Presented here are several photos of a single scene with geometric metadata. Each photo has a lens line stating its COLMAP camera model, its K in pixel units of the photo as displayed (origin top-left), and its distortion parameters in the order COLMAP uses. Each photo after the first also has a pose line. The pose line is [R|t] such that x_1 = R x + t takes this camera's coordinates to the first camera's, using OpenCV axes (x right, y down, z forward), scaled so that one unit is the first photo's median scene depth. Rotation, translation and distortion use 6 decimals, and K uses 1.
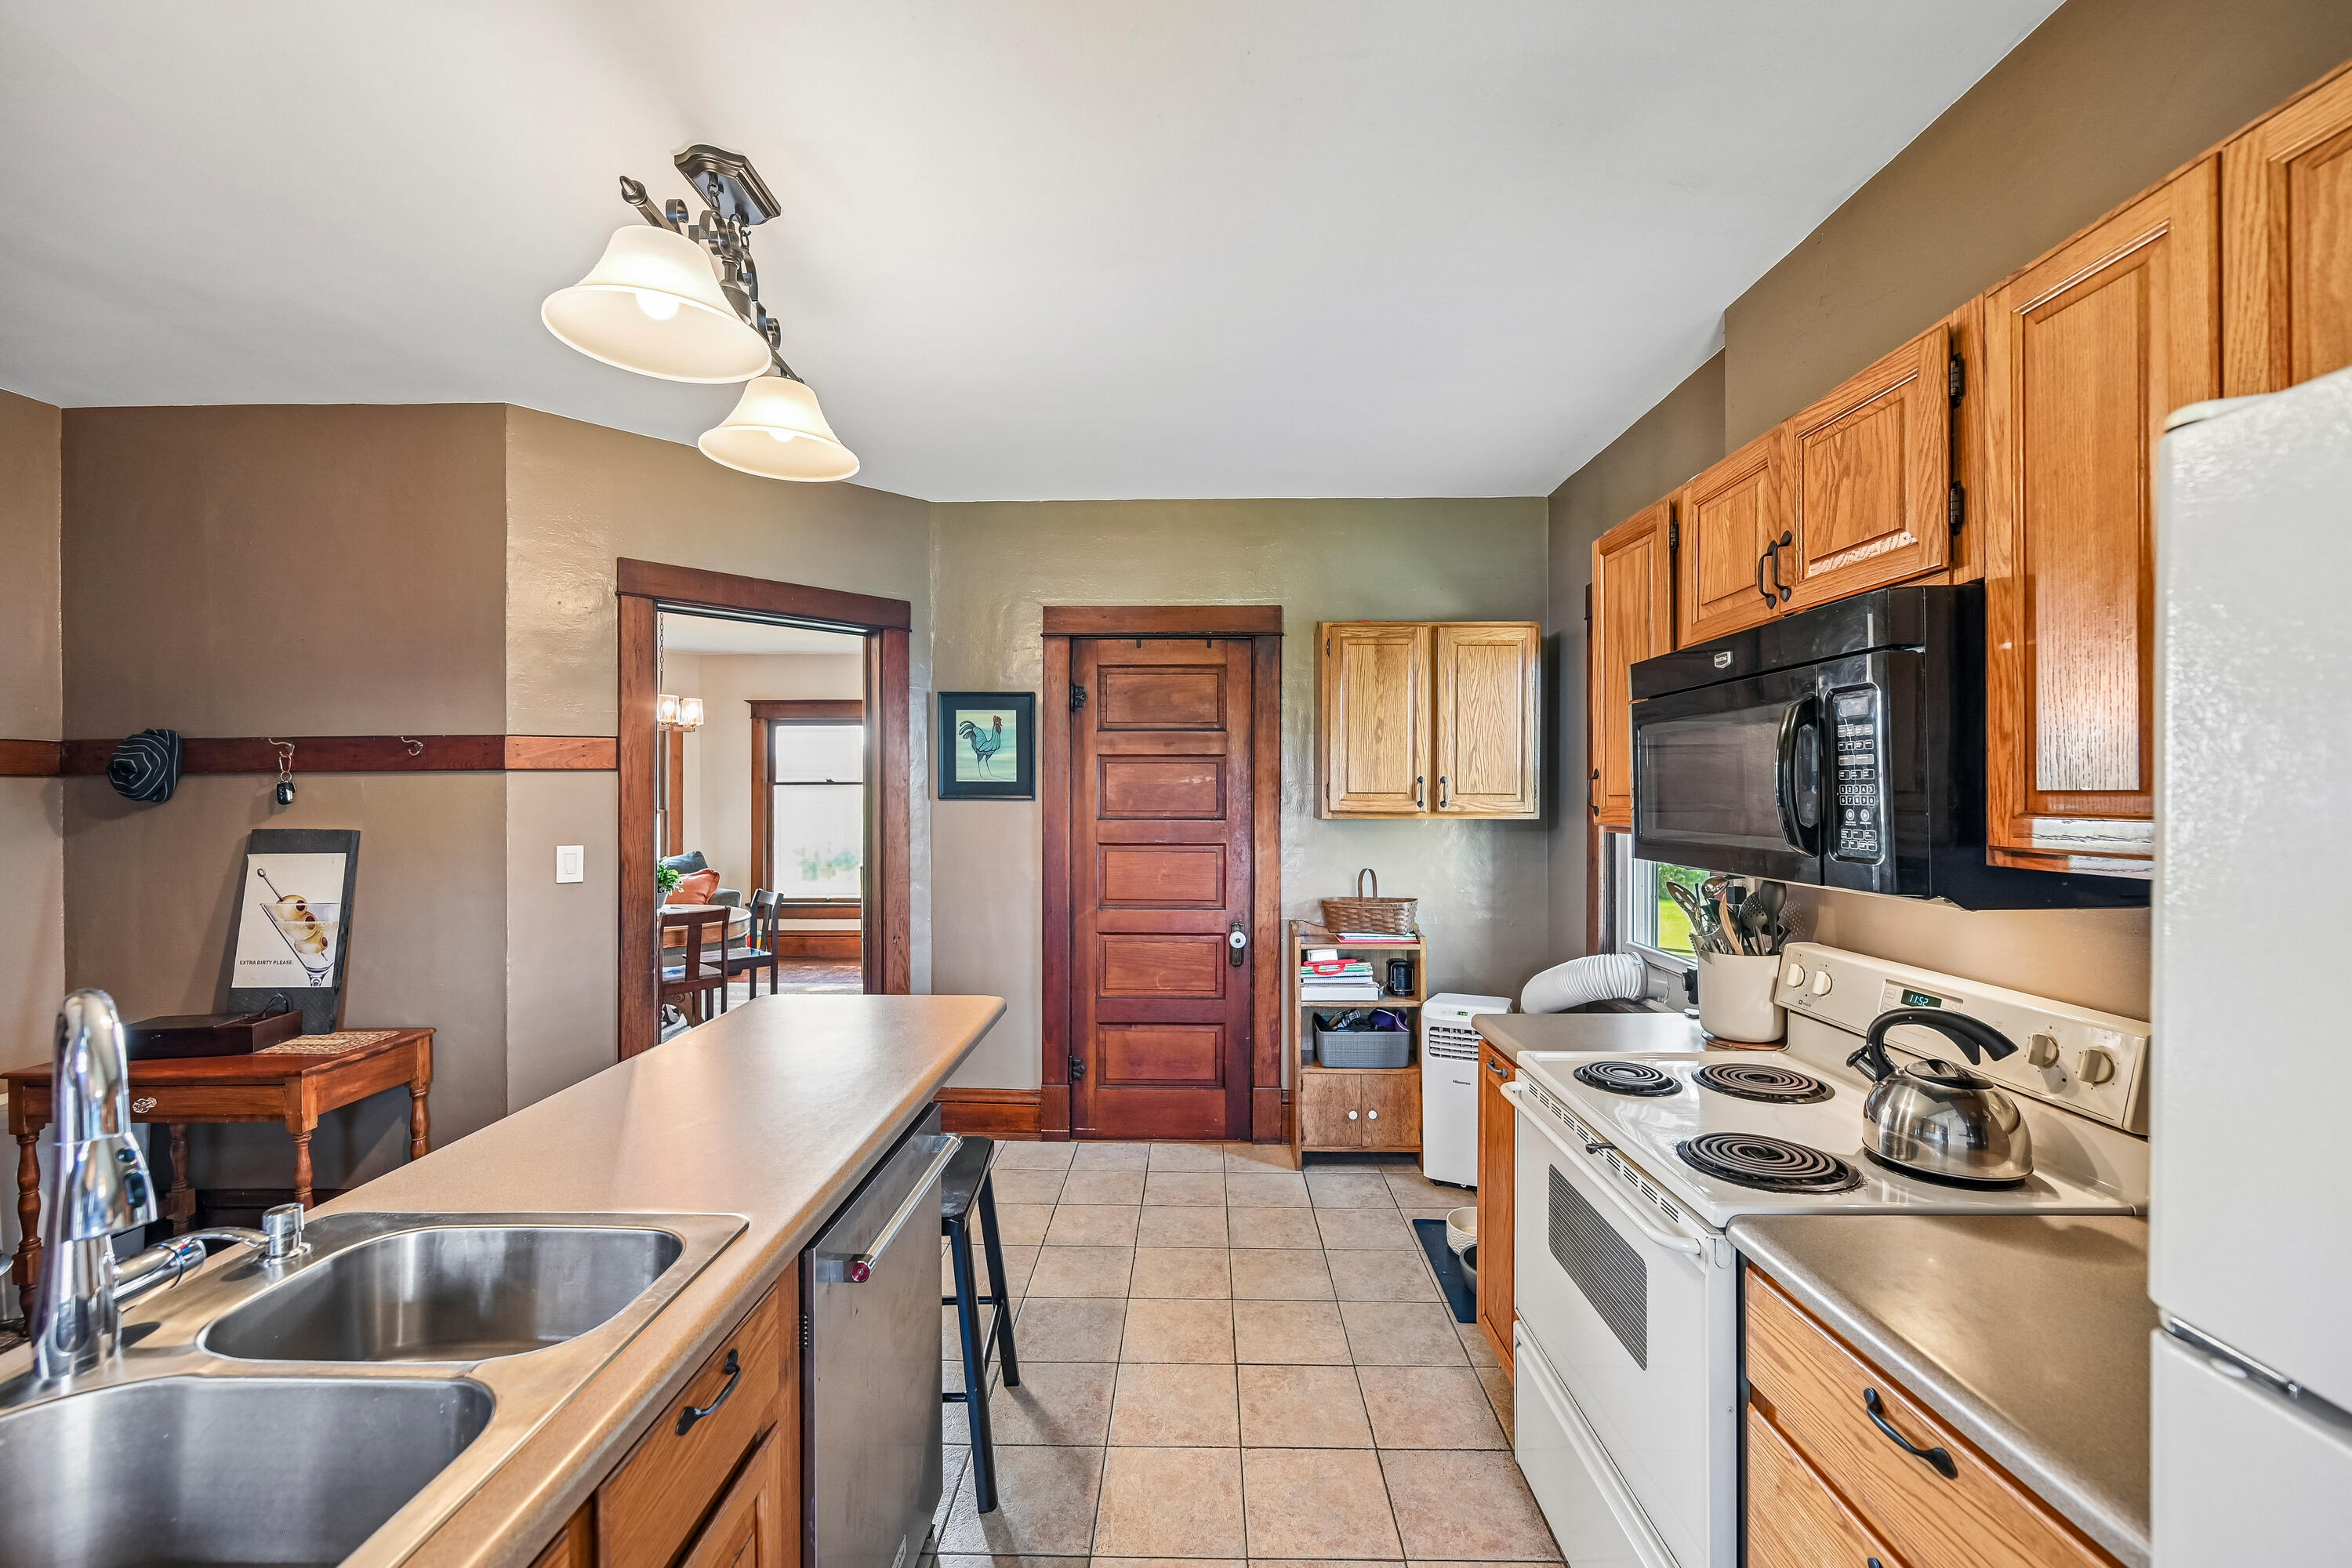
lens RADIAL K [[930.0, 0, 1176.4], [0, 930.0, 793.4], [0, 0, 1]] dist [-0.000233, 0.000123]
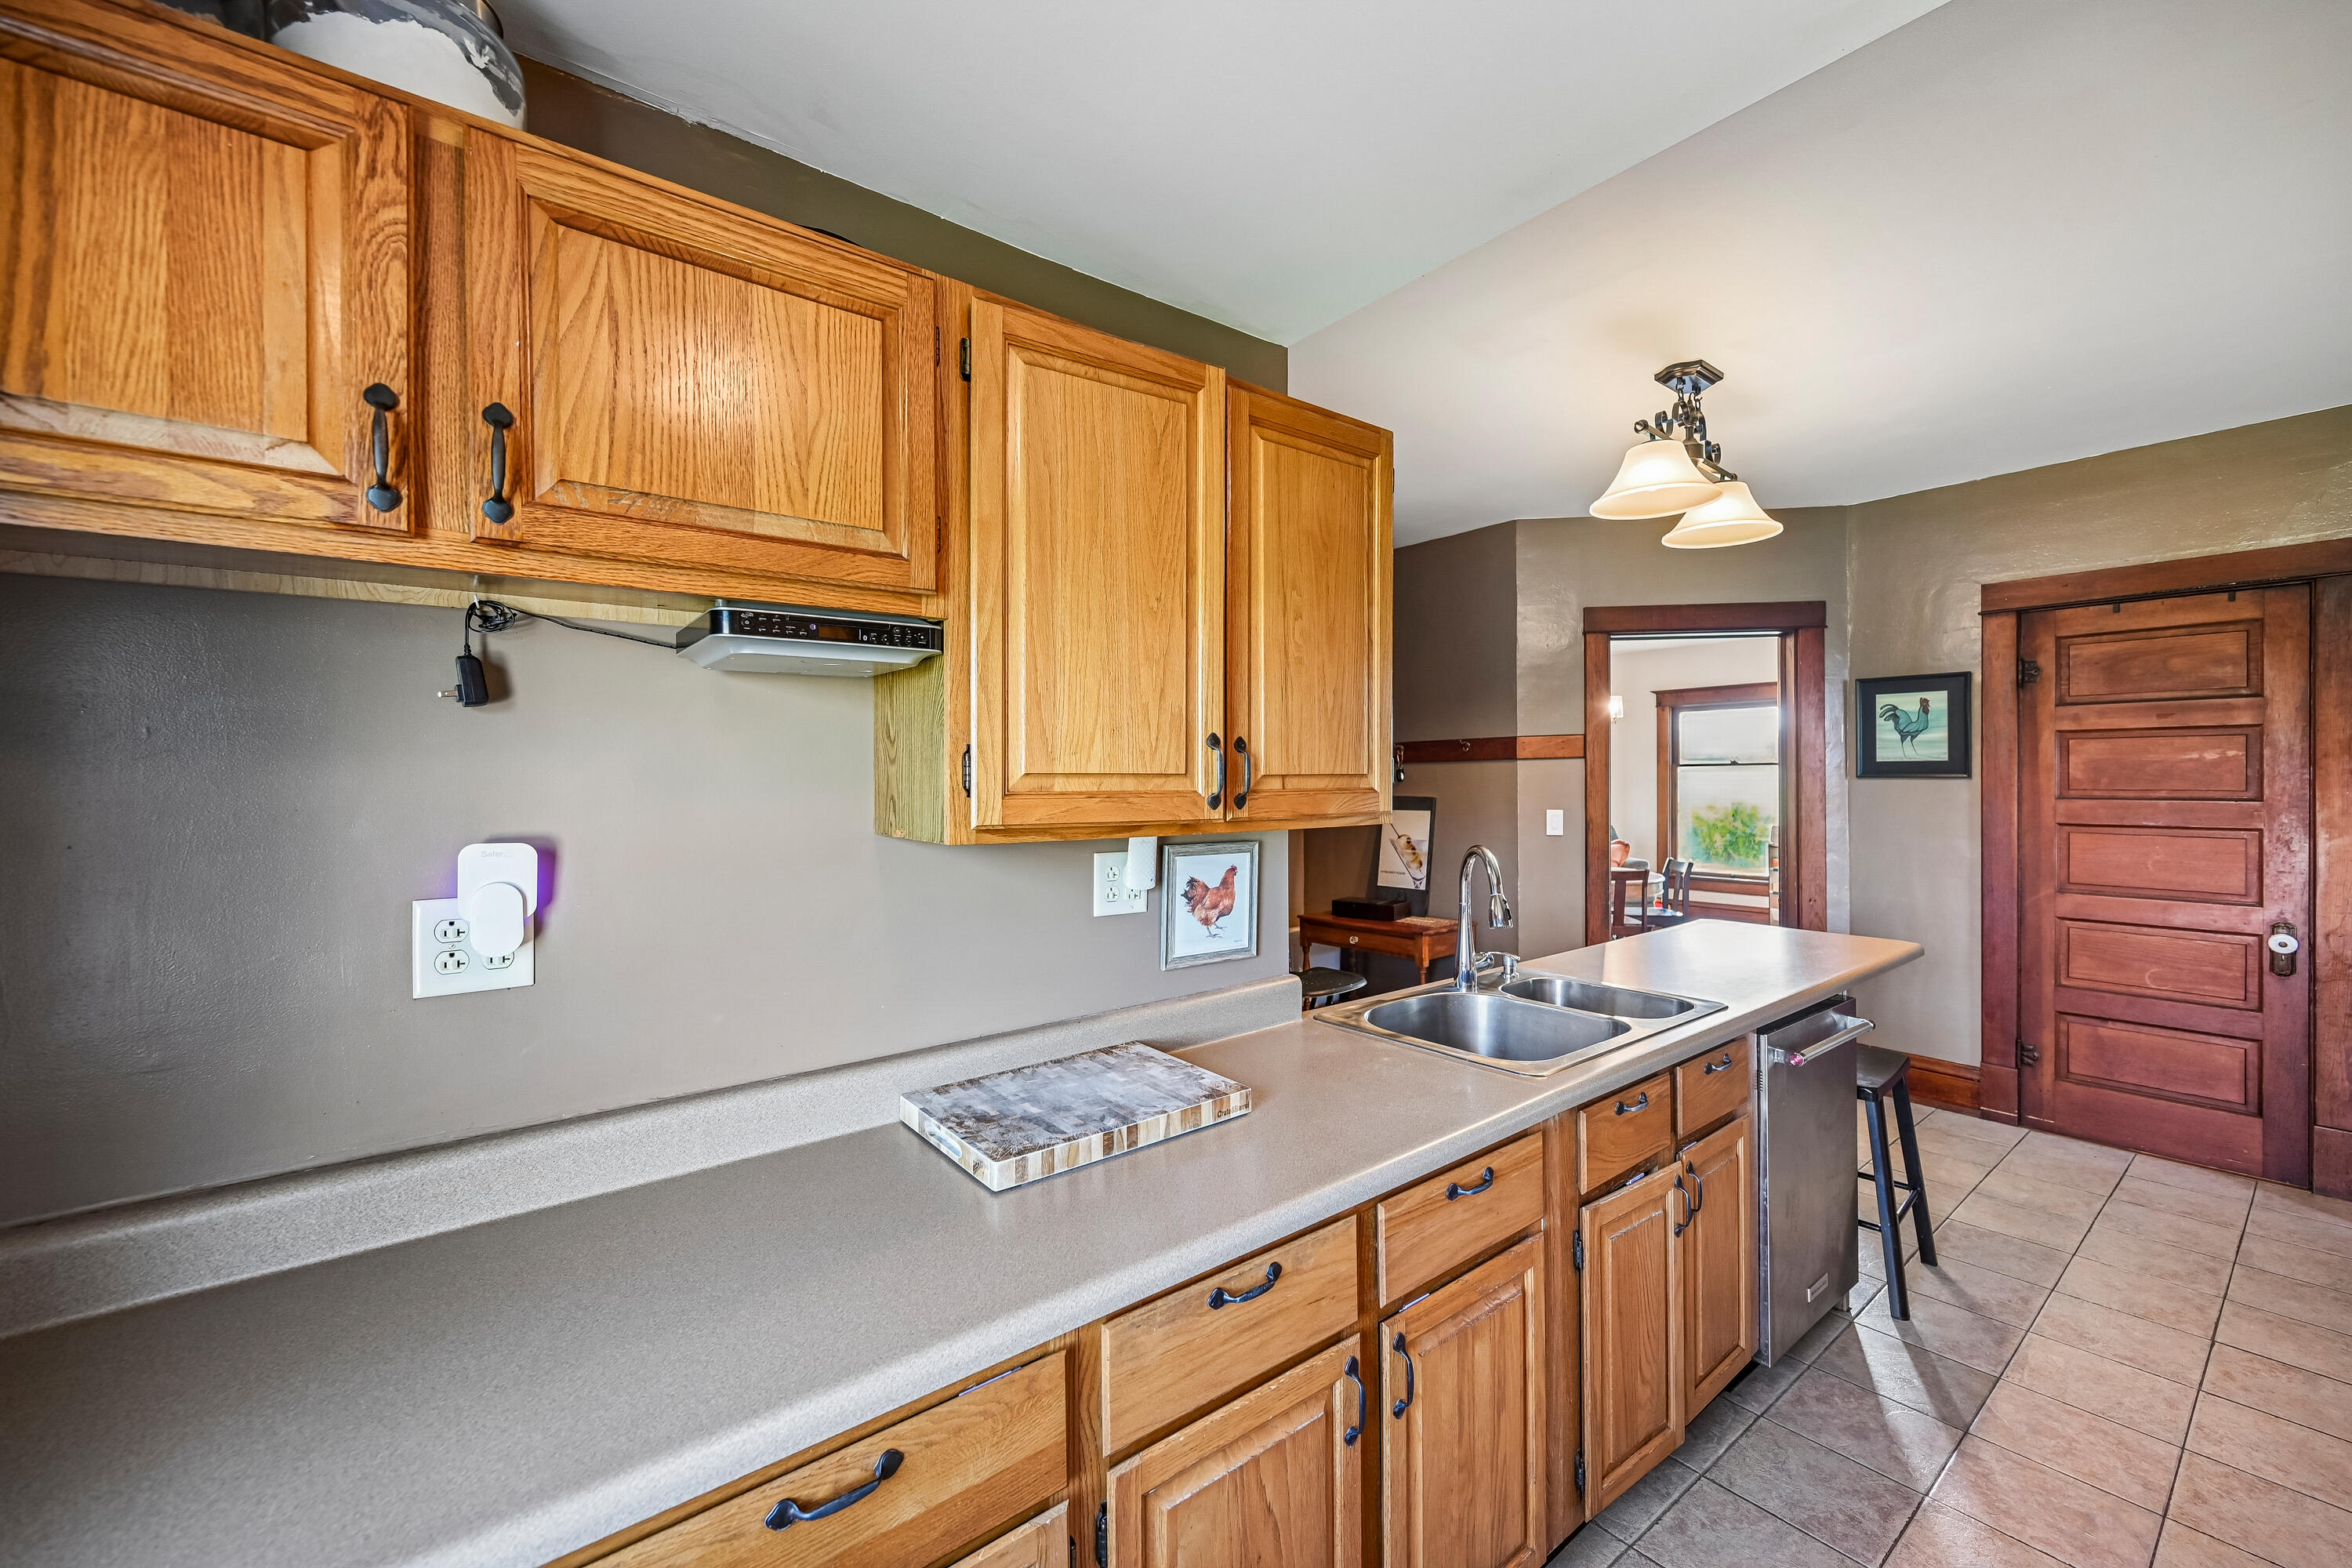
lens RADIAL K [[930.0, 0, 1179.6], [0, 930.0, 779.4], [0, 0, 1]] dist [-0.000233, 0.000123]
pose [[0.634203, -0.002001, -0.773164, 0.108895], [0.004873, 0.999987, 0.001409, 0.003280], [0.773152, -0.004661, 0.634204, -0.397273]]
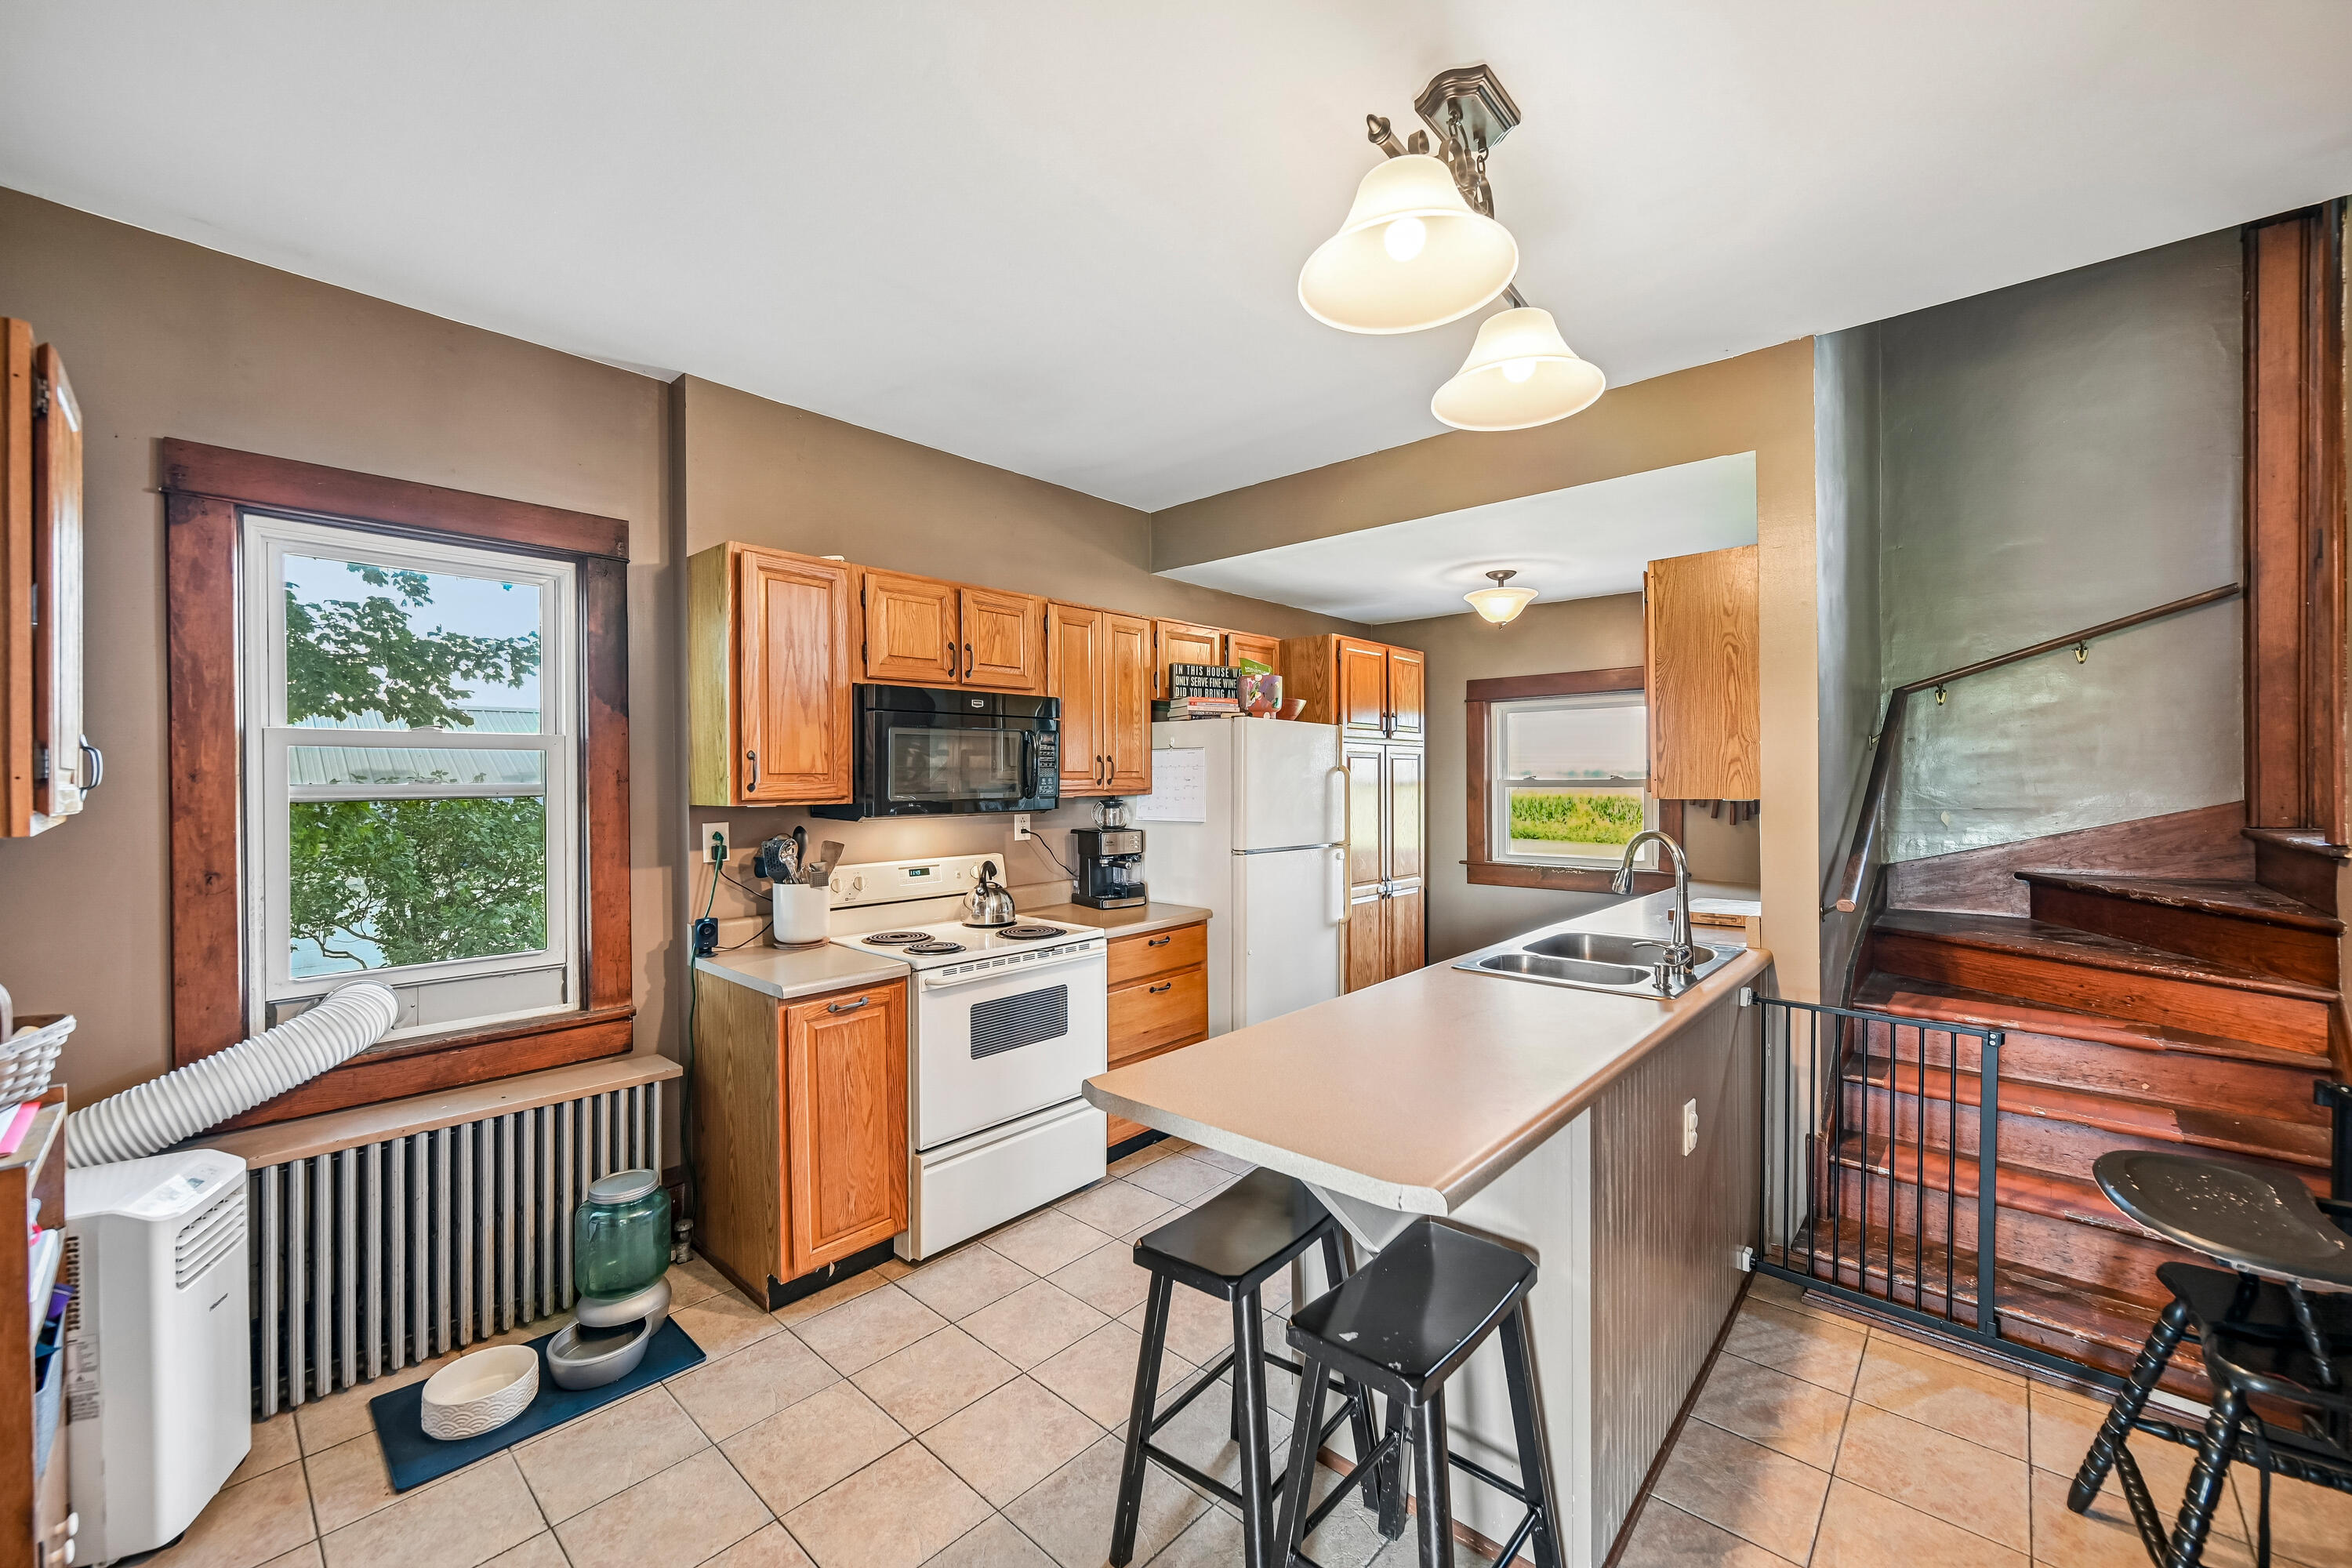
lens RADIAL K [[930.0, 0, 1171.3], [0, 930.0, 780.2], [0, 0, 1]] dist [-0.000233, 0.000123]
pose [[-0.752161, 0.002070, 0.658976, -0.540721], [0.006842, 0.999966, 0.004668, 0.006040], [-0.658944, 0.008019, -0.752149, 1.183665]]
